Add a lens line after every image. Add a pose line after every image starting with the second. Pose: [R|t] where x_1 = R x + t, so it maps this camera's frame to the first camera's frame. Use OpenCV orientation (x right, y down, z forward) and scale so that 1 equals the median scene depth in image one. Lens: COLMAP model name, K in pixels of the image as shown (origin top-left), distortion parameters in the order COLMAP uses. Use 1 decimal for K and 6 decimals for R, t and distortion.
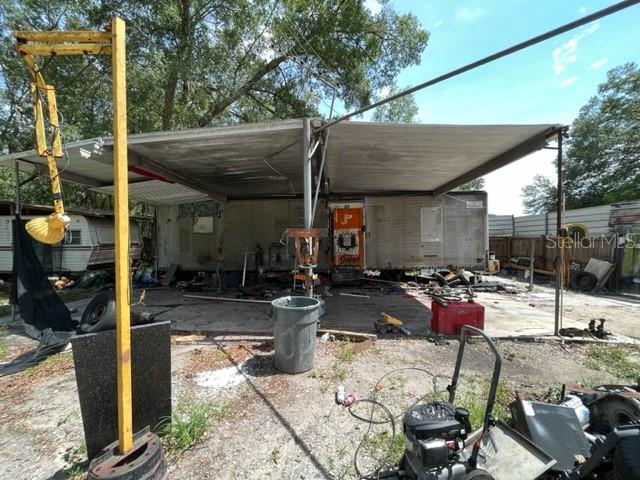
lens RADIAL K [[255.8, 0, 319.4], [0, 255.8, 242.2], [0, 0, 1]] dist [-0.006867, 0.000583]
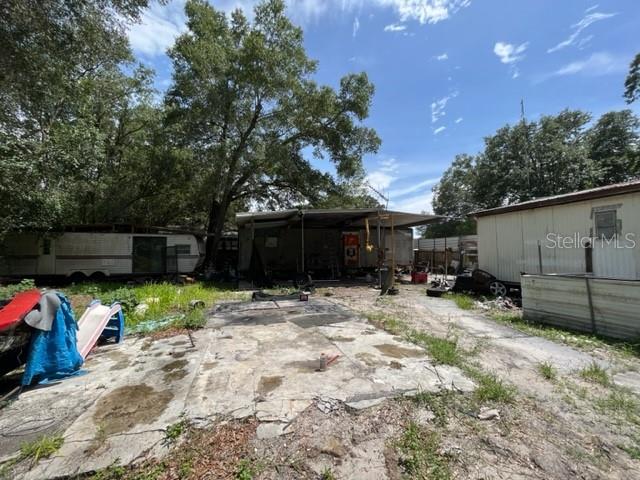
lens RADIAL K [[255.8, 0, 321.0], [0, 255.8, 239.3], [0, 0, 1]] dist [-0.006867, 0.000583]
pose [[0.937997, 0.019519, 0.346093, -0.603153], [0.000118, 0.998395, -0.056627, 0.005313], [-0.346643, 0.053157, 0.936490, -0.540781]]
